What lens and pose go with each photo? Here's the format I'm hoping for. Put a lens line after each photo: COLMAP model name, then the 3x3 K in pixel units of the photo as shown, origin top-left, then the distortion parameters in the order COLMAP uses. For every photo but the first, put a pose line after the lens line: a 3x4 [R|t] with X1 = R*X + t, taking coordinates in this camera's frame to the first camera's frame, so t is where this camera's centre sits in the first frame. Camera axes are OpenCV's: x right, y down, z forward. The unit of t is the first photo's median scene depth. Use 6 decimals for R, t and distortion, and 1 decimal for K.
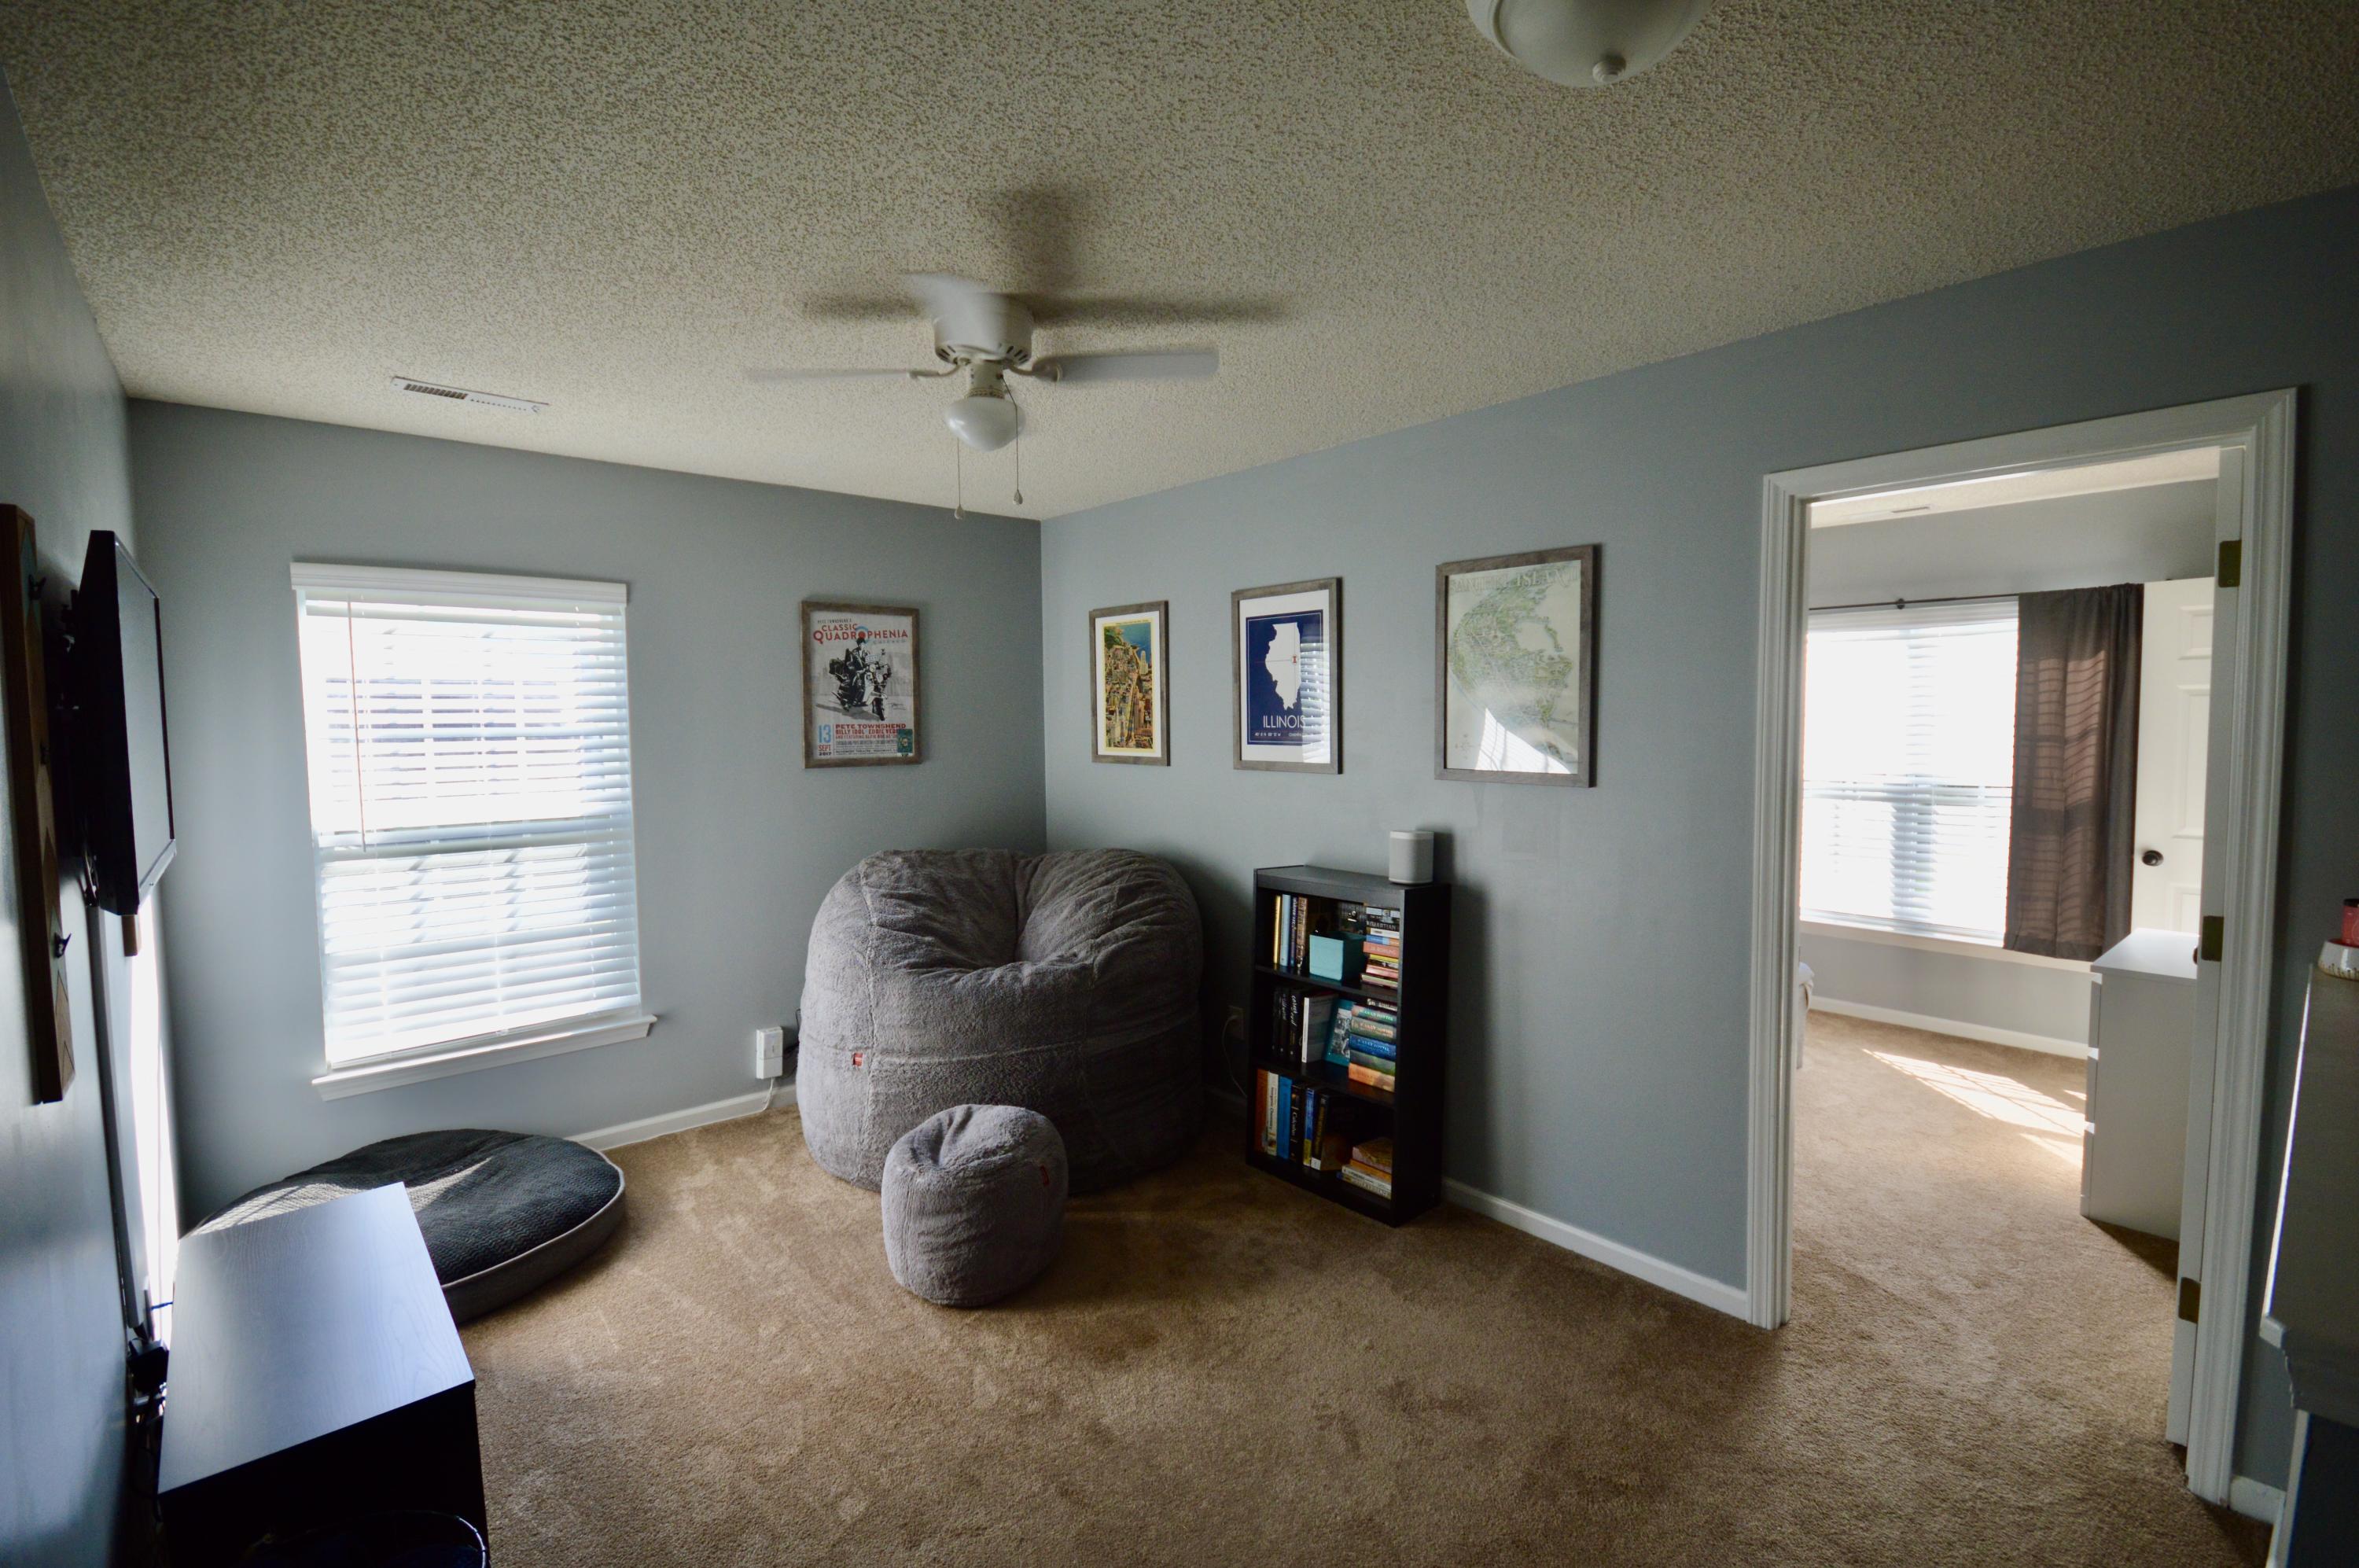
lens RADIAL K [[1047.1, 0, 1168.3], [0, 1047.1, 772.6], [0, 0, 1]] dist [0.011736, -0.013716]
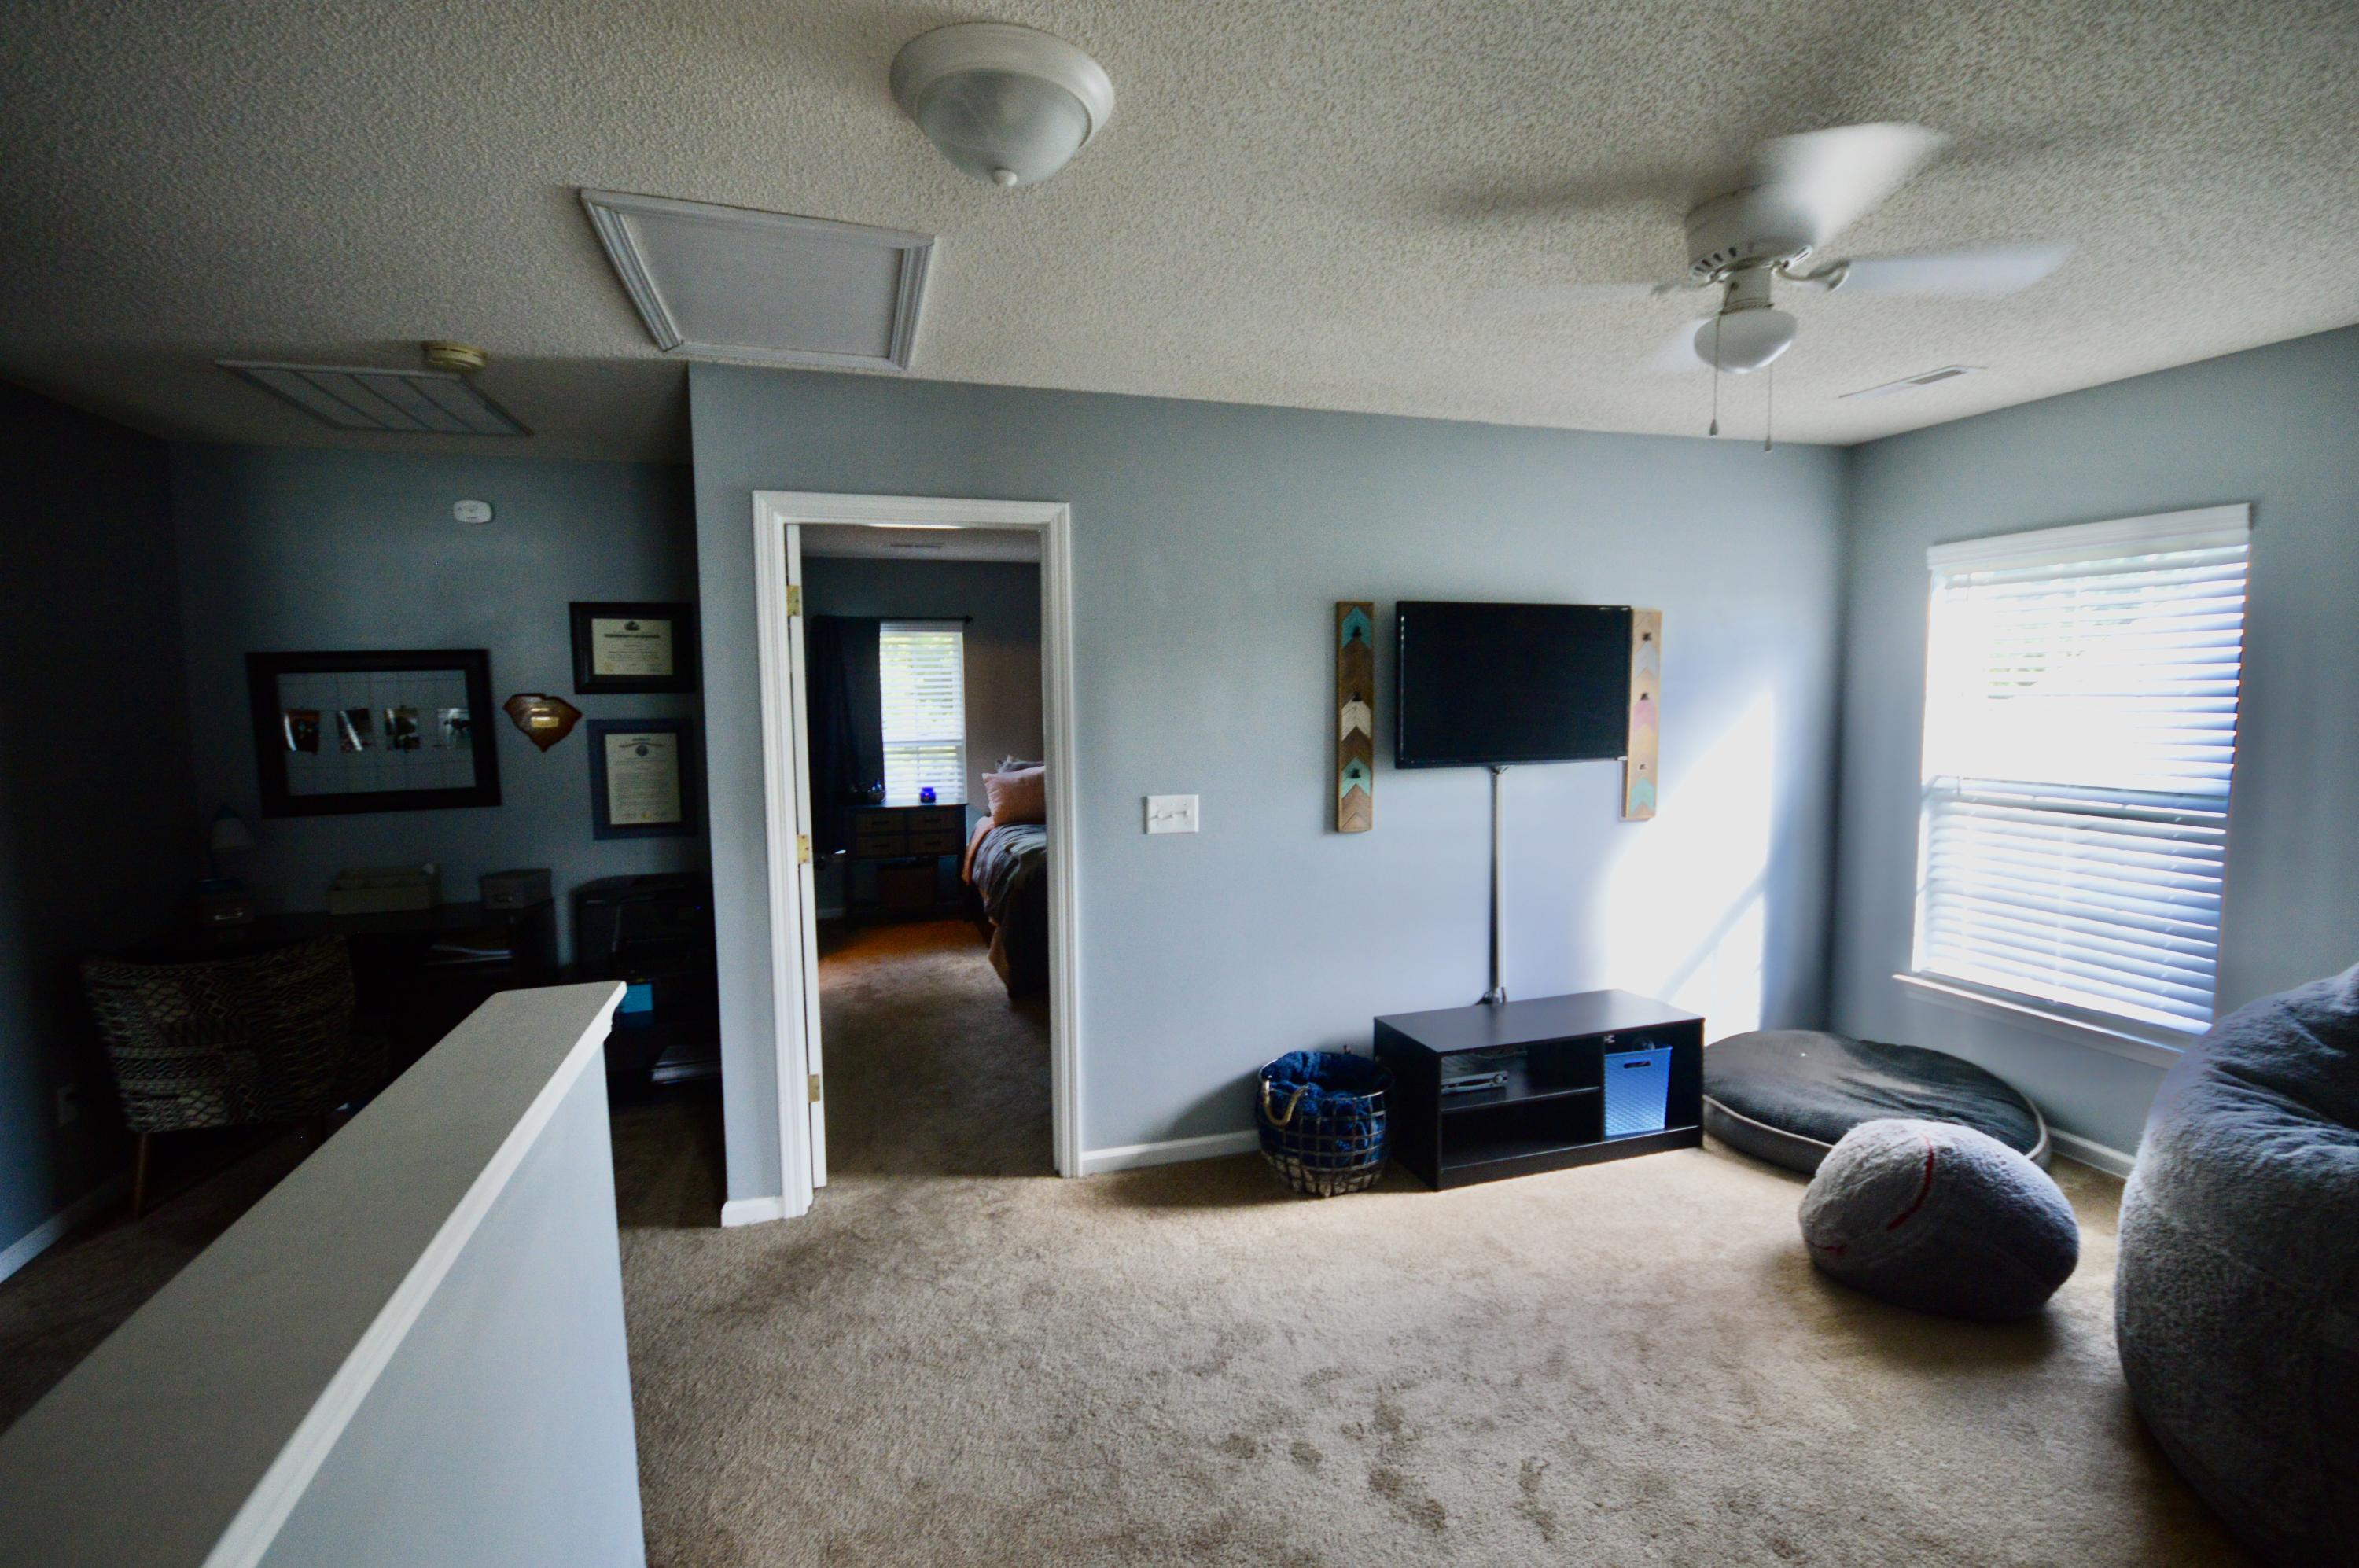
lens RADIAL K [[1047.1, 0, 1173.6], [0, 1047.1, 778.3], [0, 0, 1]] dist [0.011736, -0.013716]
pose [[-0.403182, 0.090257, -0.910658, 0.935497], [-0.037073, 0.992696, 0.114801, -0.064429], [0.914369, 0.080046, -0.396891, 1.054655]]
